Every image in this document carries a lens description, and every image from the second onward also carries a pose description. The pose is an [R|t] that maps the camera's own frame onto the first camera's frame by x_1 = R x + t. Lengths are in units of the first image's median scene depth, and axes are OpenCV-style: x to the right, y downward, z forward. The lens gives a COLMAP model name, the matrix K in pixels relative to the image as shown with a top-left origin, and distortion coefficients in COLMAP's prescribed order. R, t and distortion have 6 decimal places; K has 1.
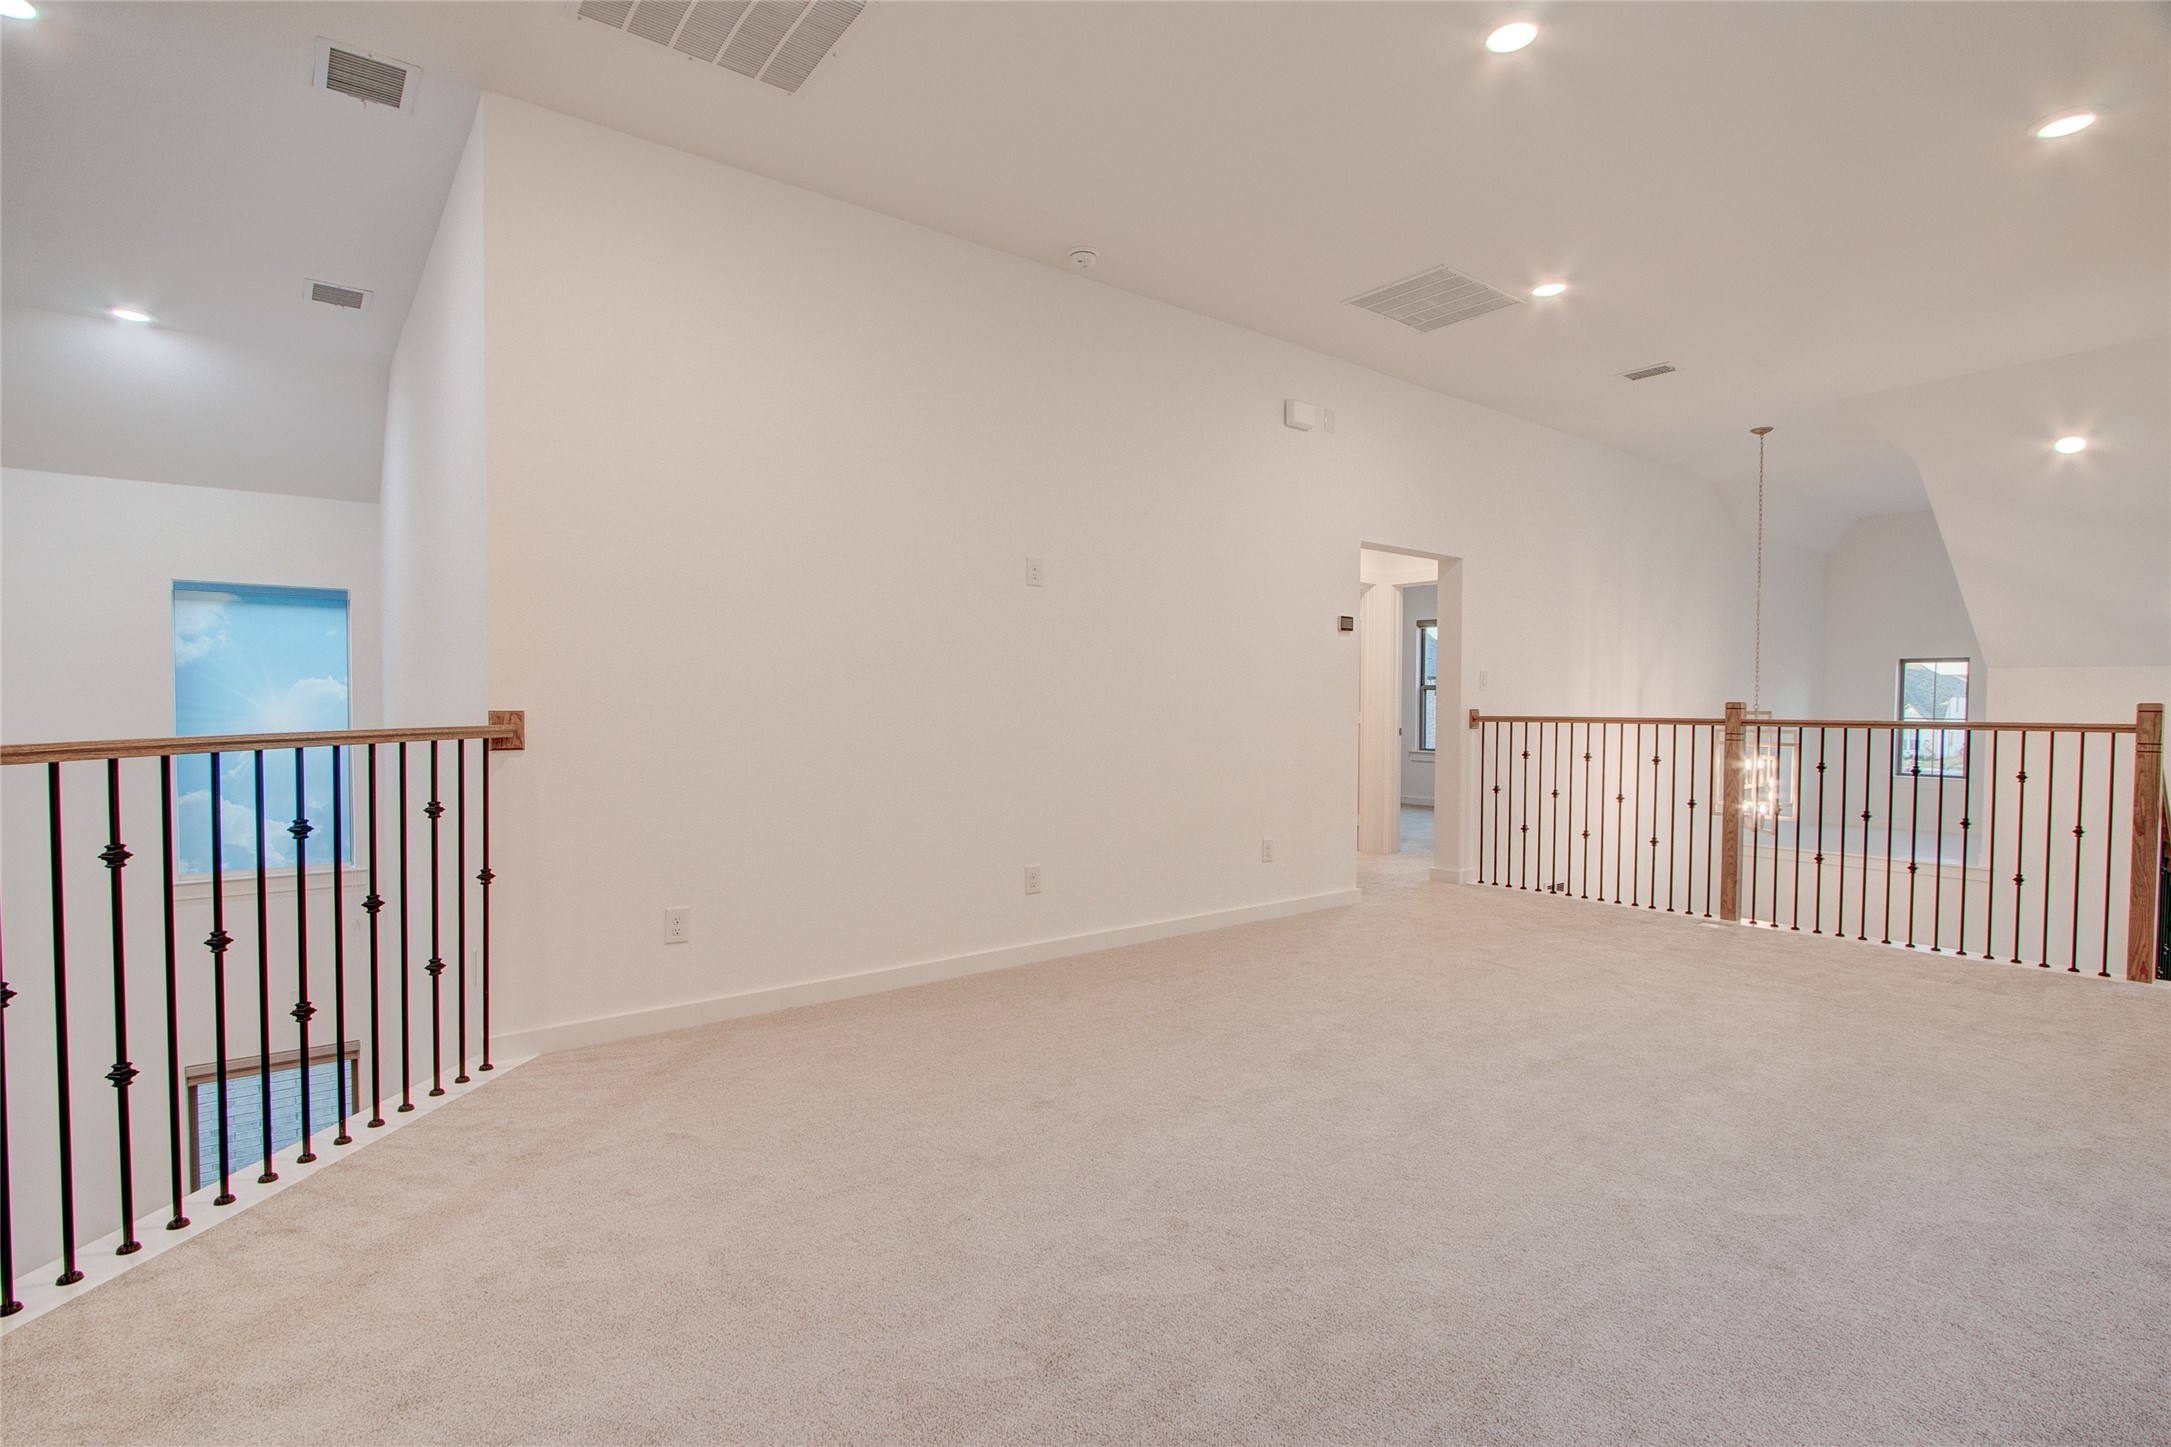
lens RADIAL K [[1079.2, 0, 1084.2], [0, 1079.2, 734.7], [0, 0, 1]] dist [-0.018036, 0.004289]
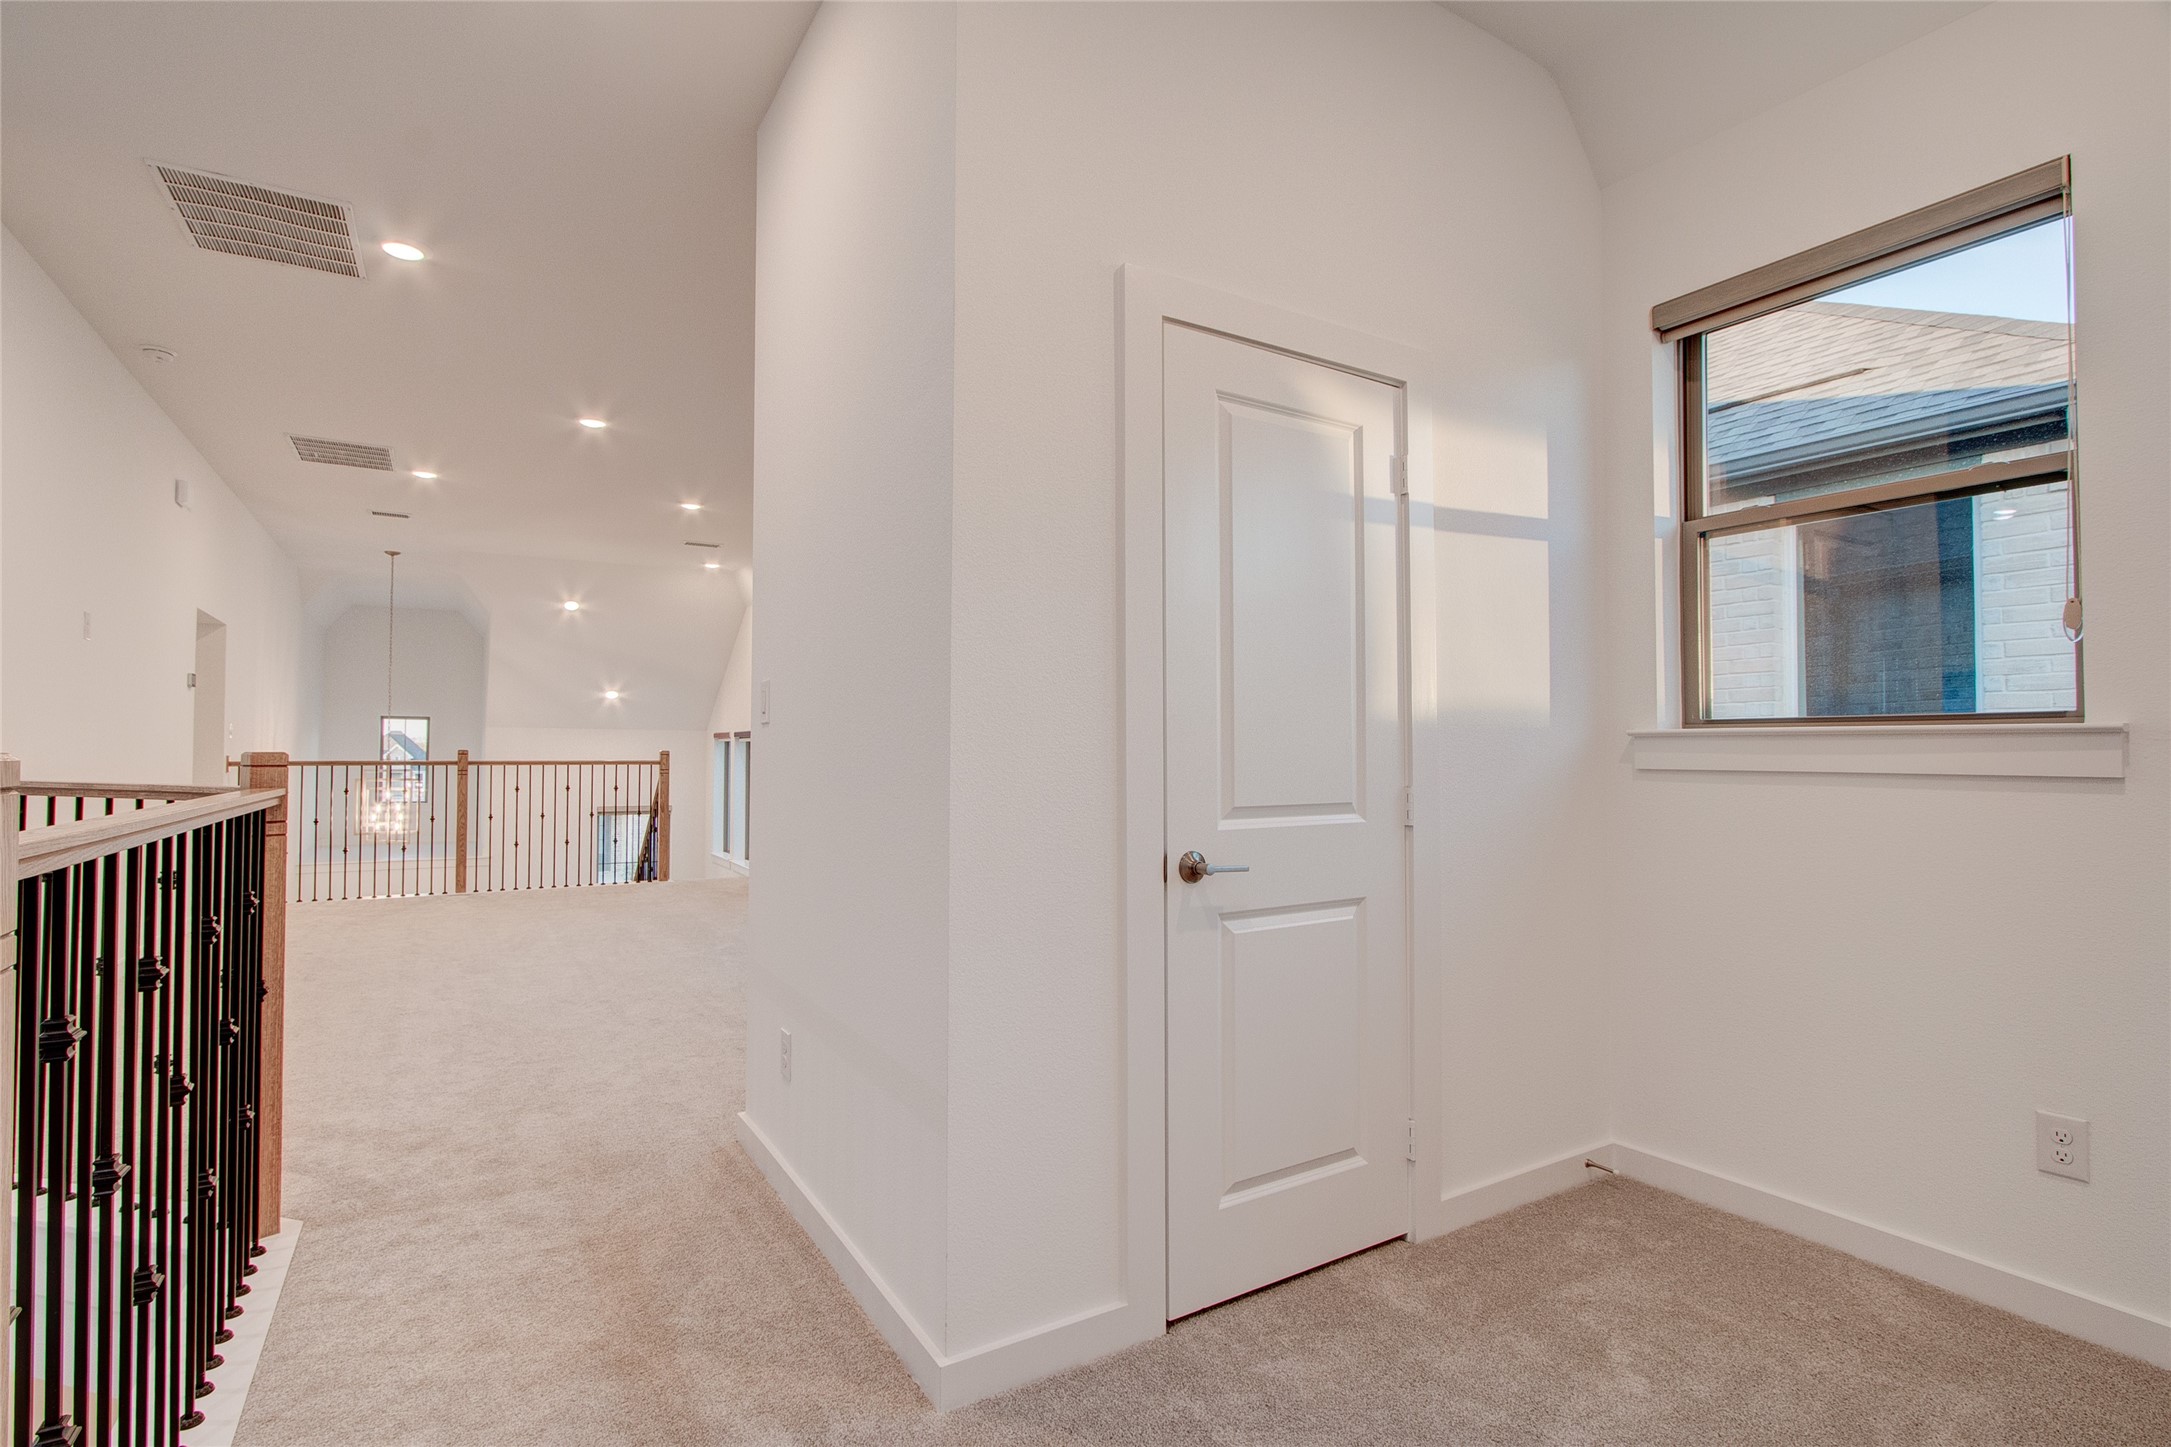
lens RADIAL K [[1079.2, 0, 1089.5], [0, 1079.2, 718.3], [0, 0, 1]] dist [-0.018036, 0.004289]
pose [[0.099850, 0.026453, 0.994651, -1.002041], [0.023696, 0.999300, -0.028955, -0.011269], [-0.994720, 0.026460, 0.099154, -0.058086]]
